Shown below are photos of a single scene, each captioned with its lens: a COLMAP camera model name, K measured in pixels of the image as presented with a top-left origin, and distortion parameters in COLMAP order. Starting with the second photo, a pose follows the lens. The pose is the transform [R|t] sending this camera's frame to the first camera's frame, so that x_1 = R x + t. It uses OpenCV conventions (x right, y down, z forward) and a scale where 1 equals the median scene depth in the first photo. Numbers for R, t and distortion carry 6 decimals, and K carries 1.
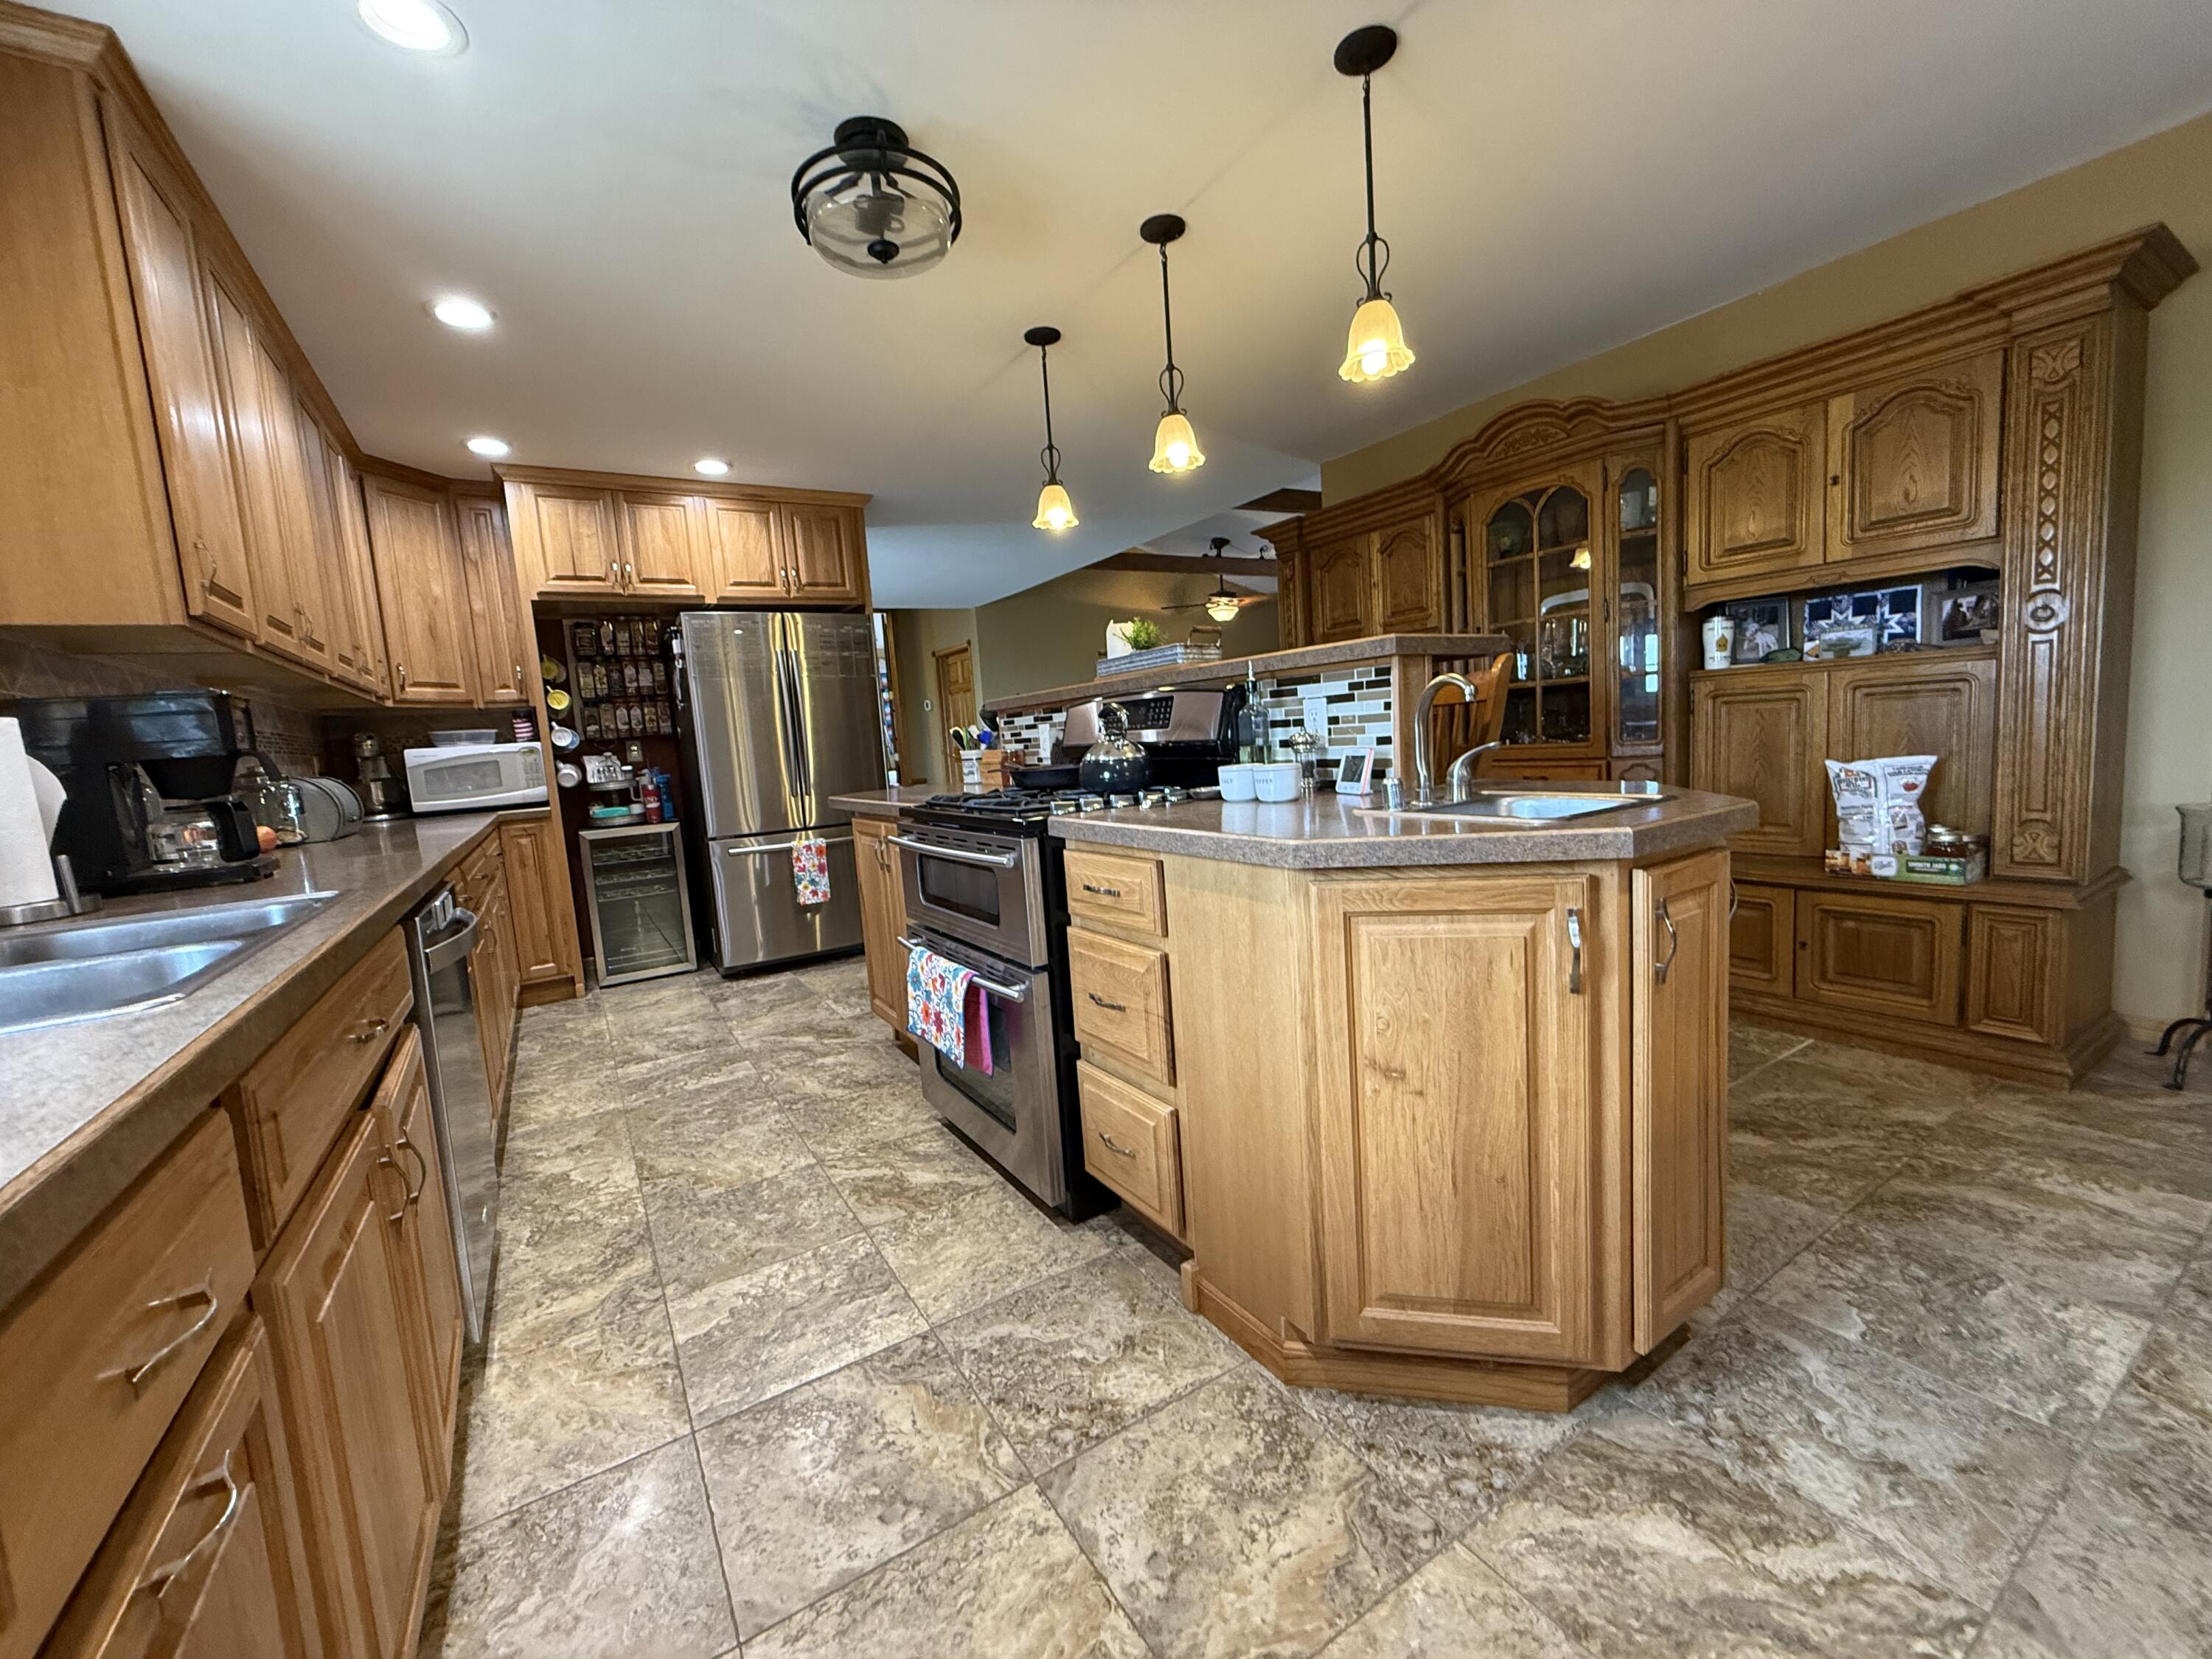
lens RADIAL K [[880.7, 0, 1097.1], [0, 880.7, 829.9], [0, 0, 1]] dist [0.001395, -0.000389]
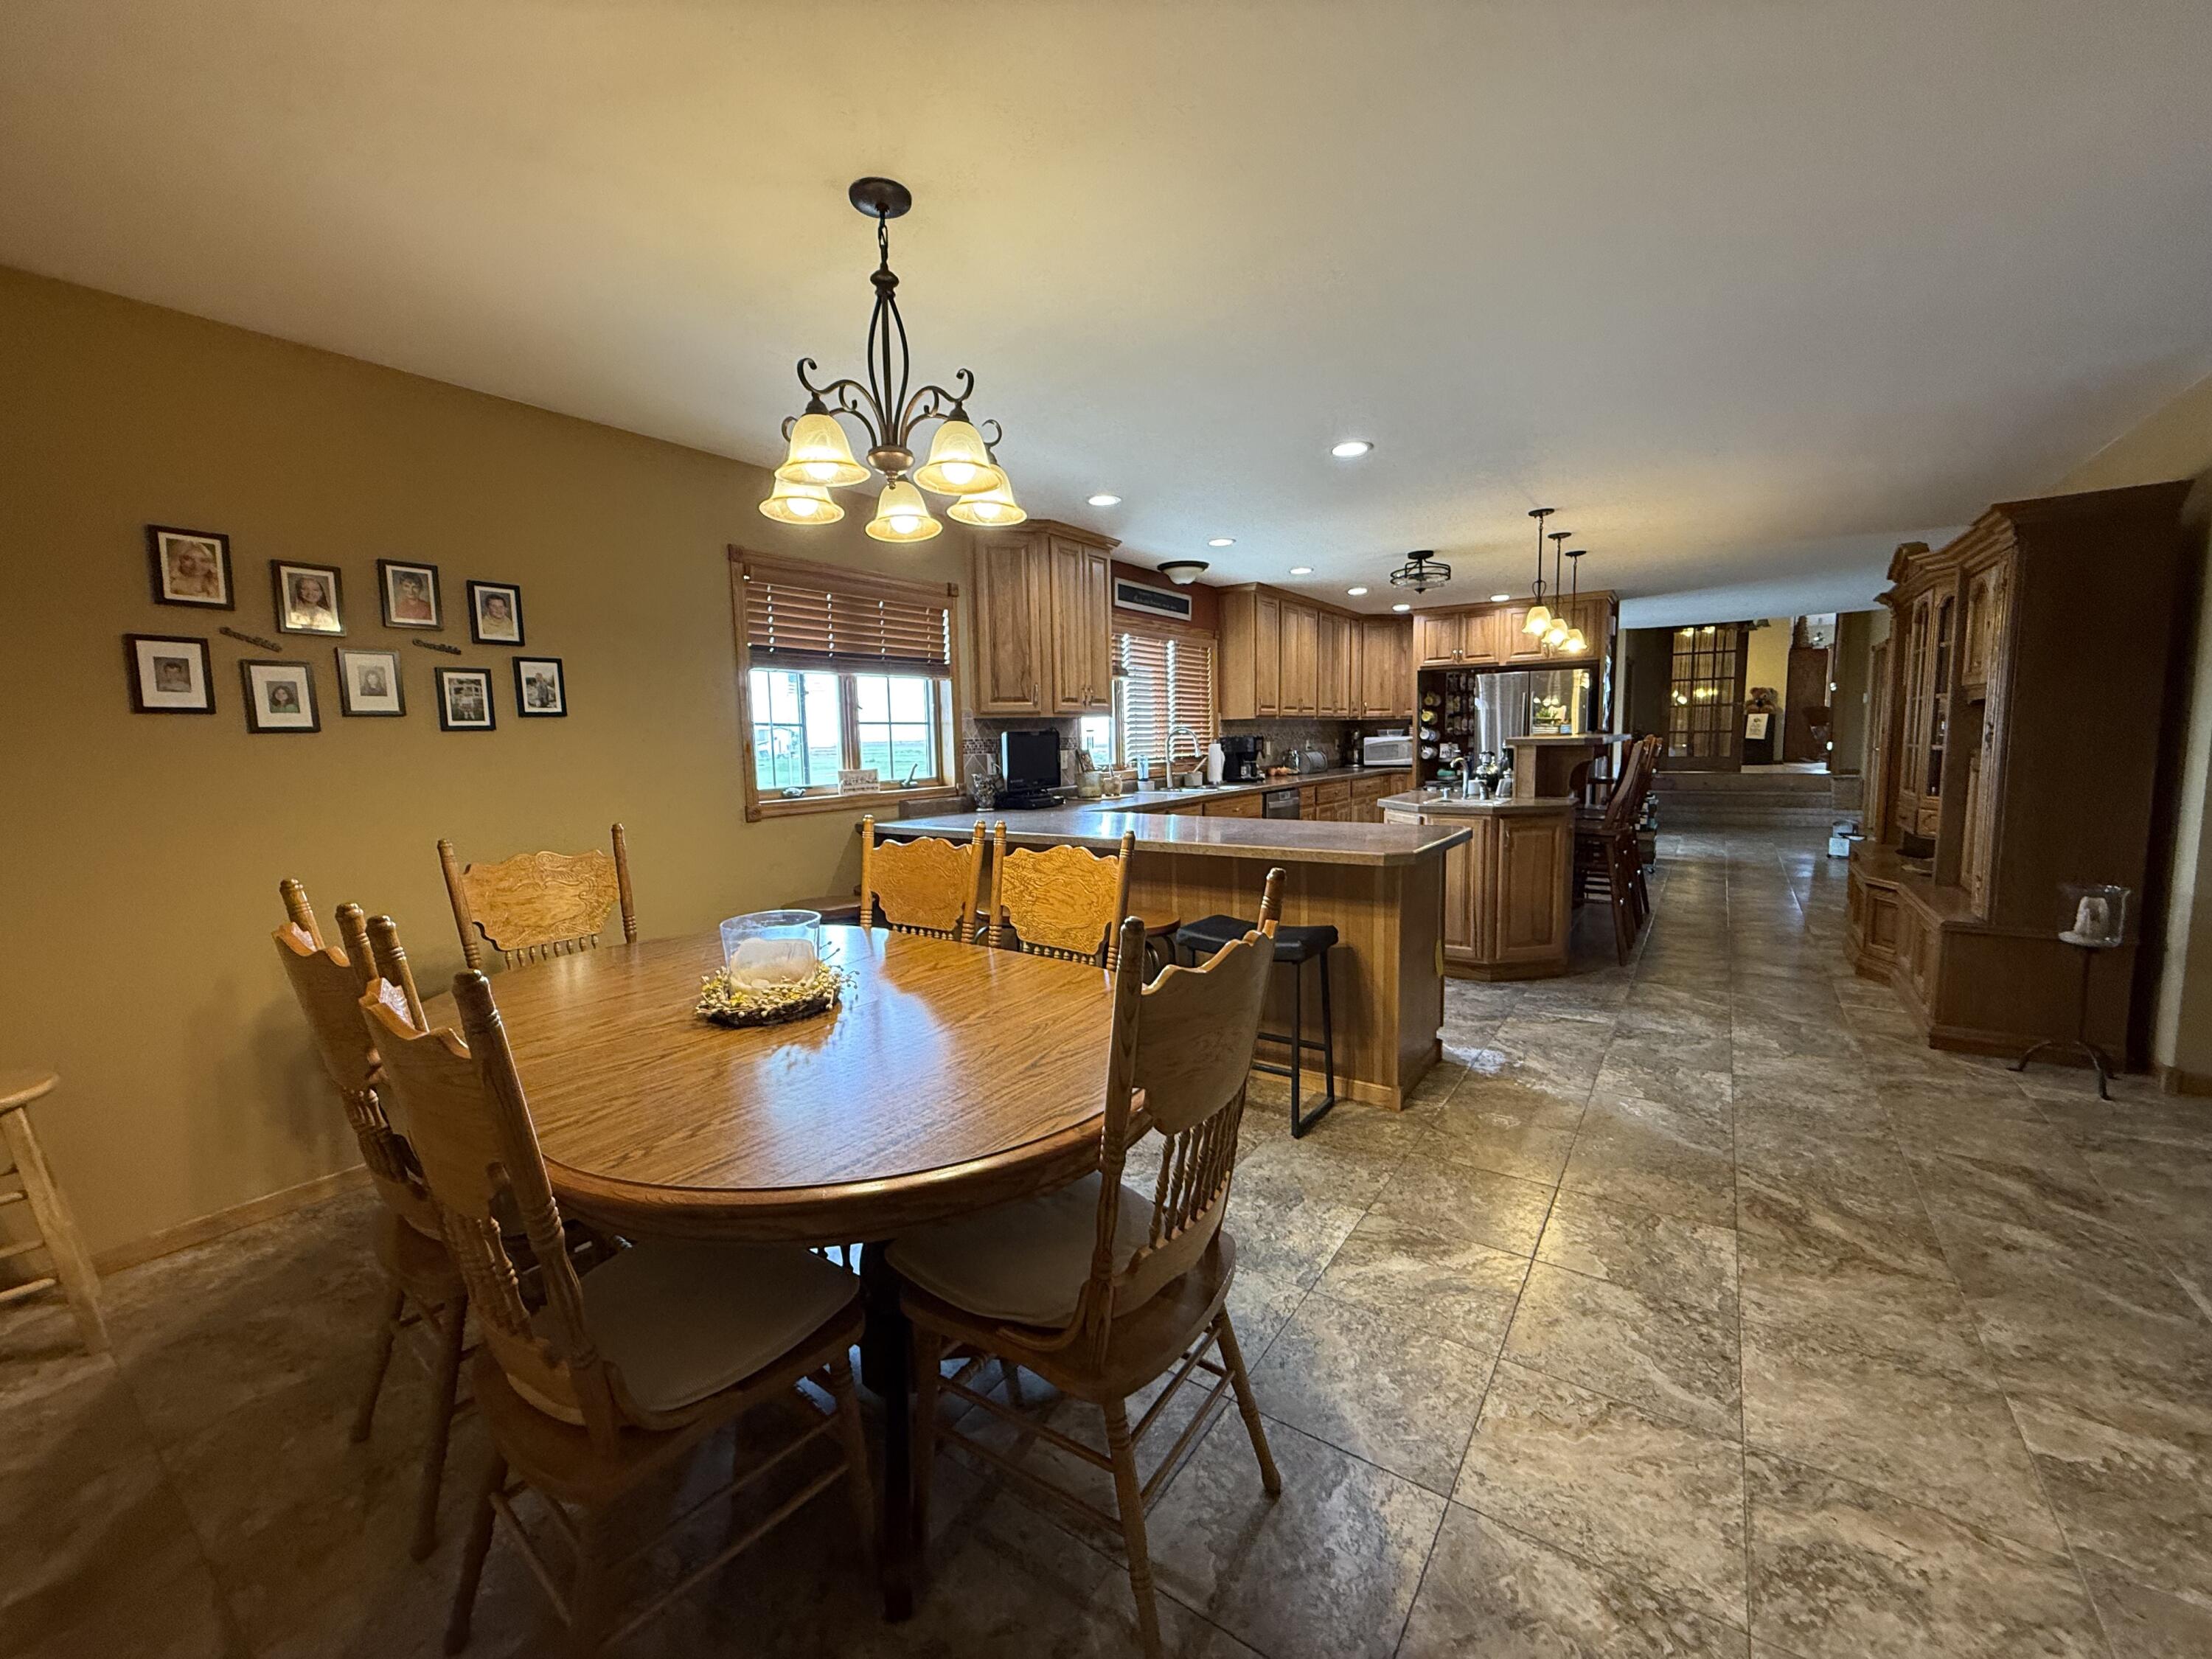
lens RADIAL K [[880.7, 0, 1097.1], [0, 880.7, 825.0], [0, 0, 1]] dist [0.001395, -0.000389]
pose [[0.390943, 0.153247, -0.907568, 1.822657], [-0.105381, 0.987010, 0.121267, -0.120139], [0.914362, 0.048232, 0.402014, -0.954129]]
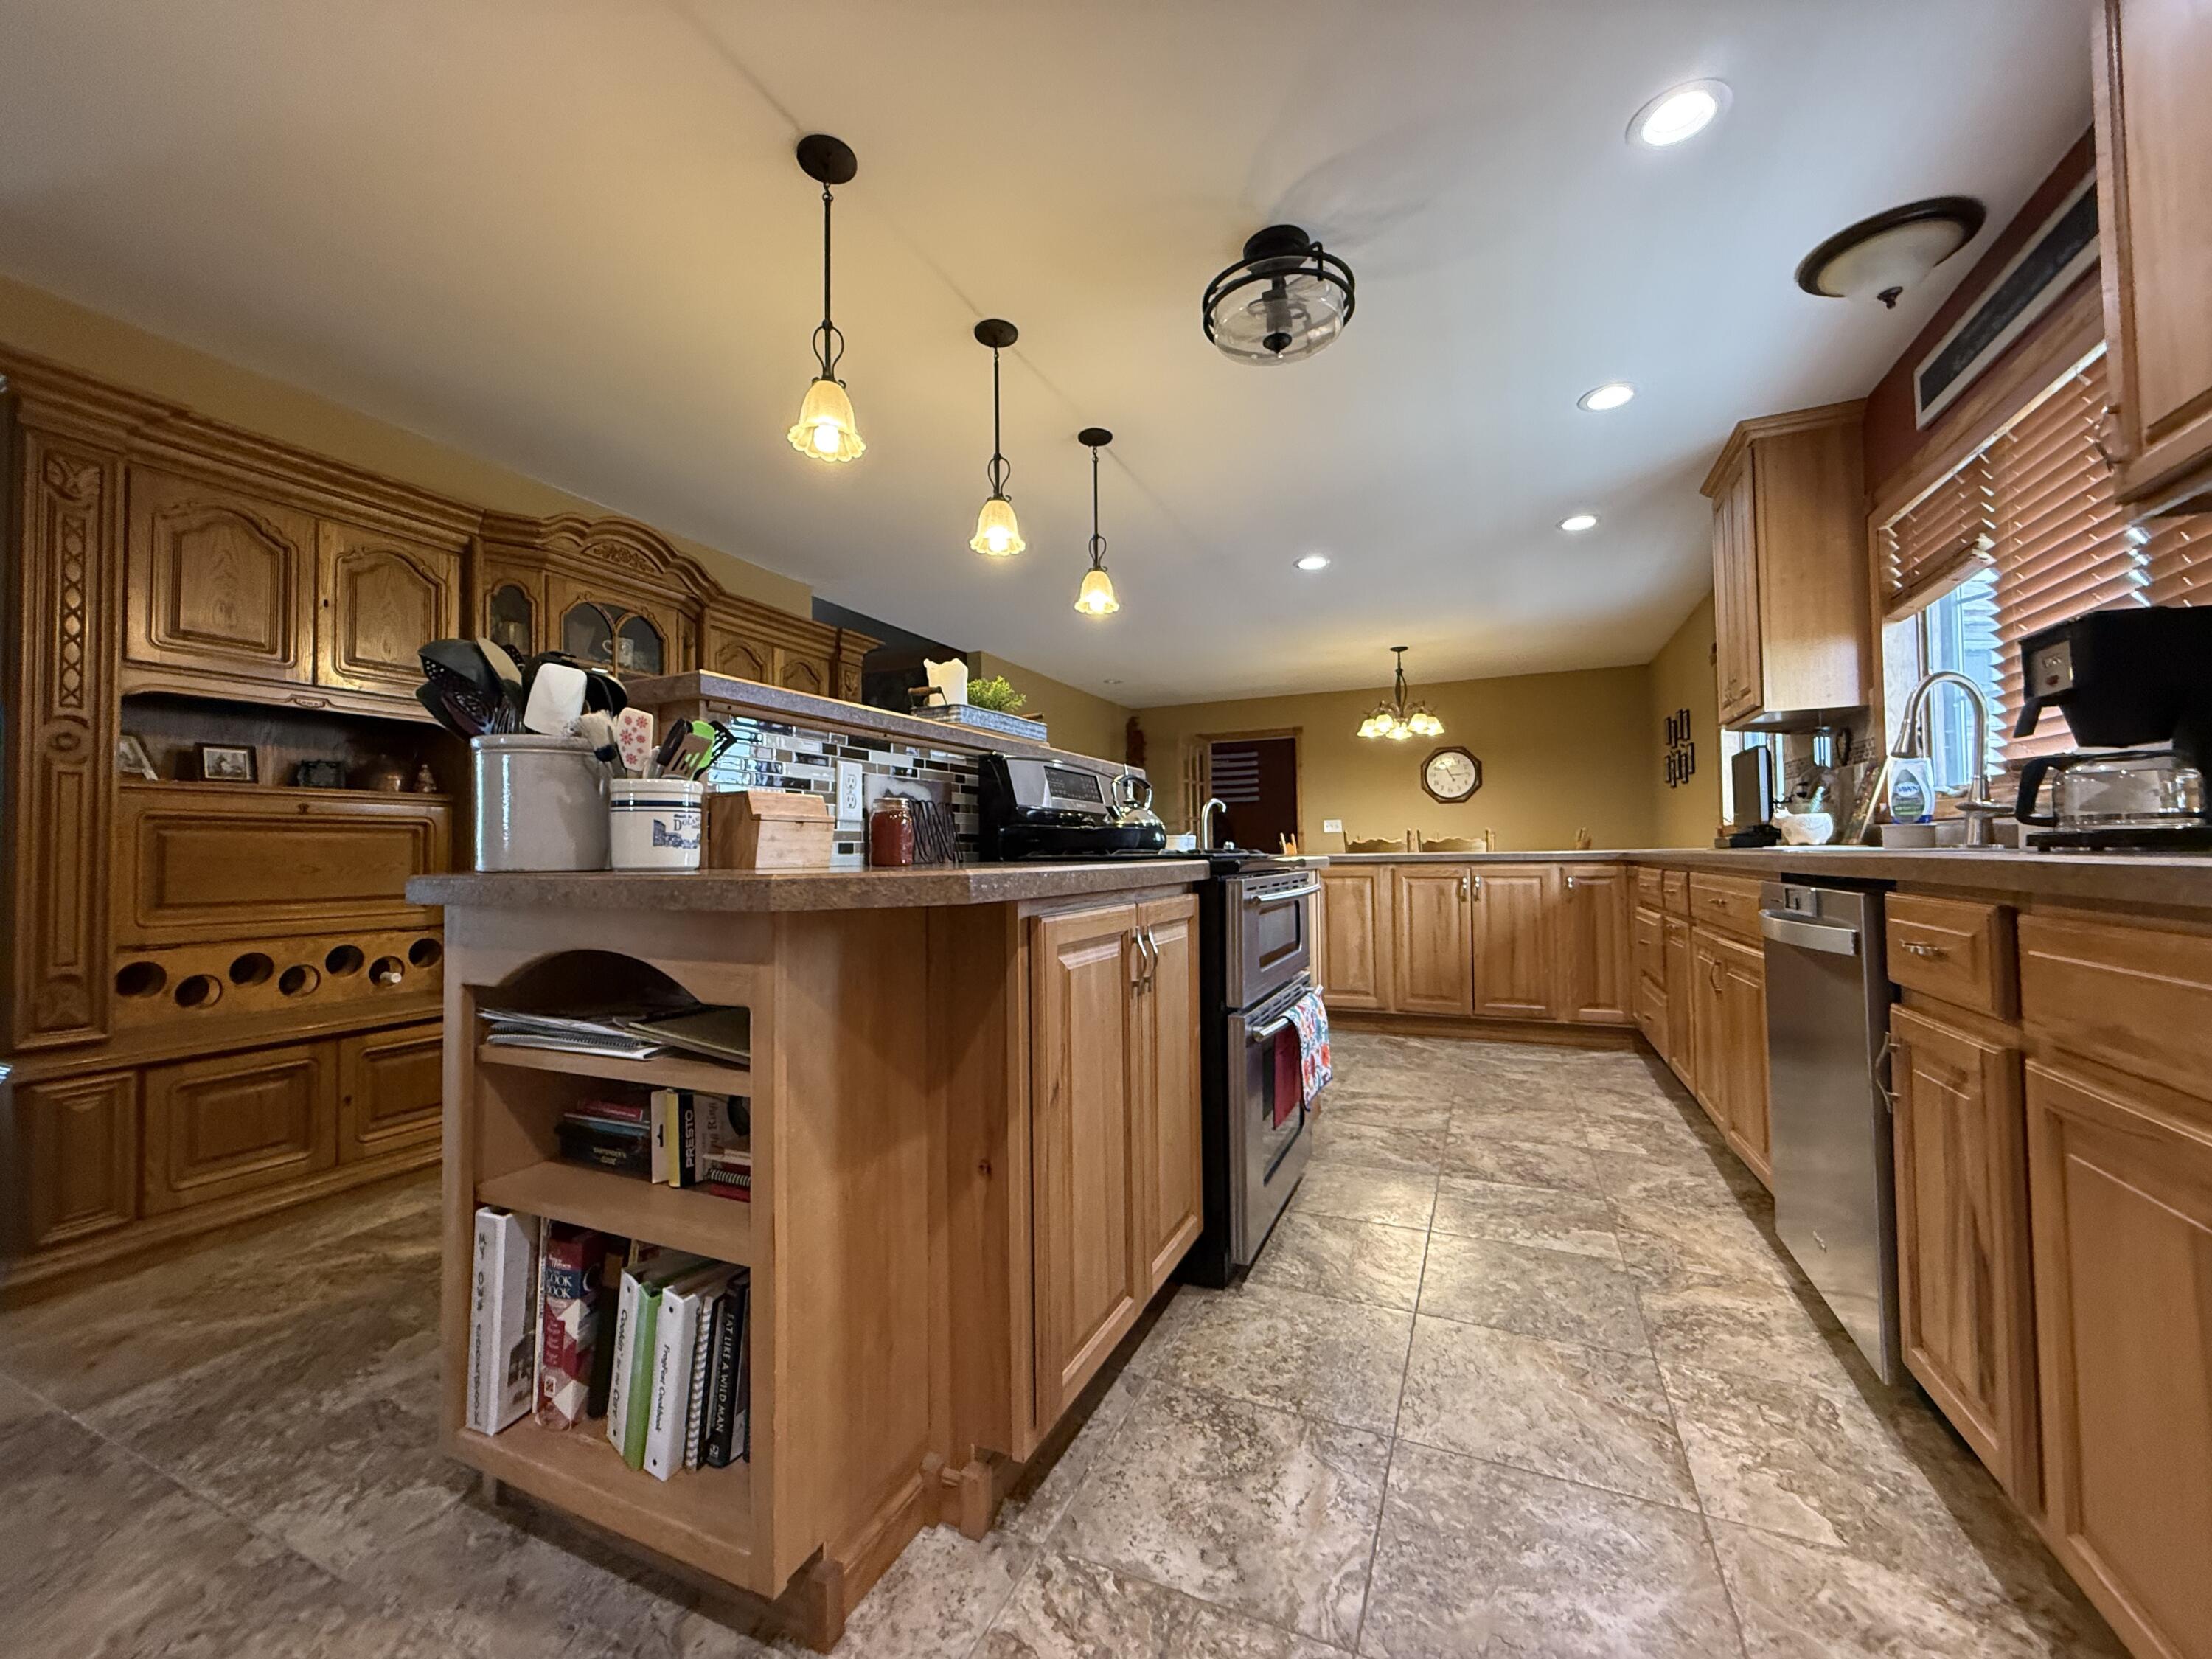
lens RADIAL K [[880.7, 0, 1099.4], [0, 880.7, 827.7], [0, 0, 1]] dist [0.001395, -0.000389]
pose [[-0.555717, 0.103096, 0.824954, -0.845959], [0.143219, 0.989318, -0.027160, -0.053269], [-0.818942, 0.103056, -0.564547, 1.633529]]
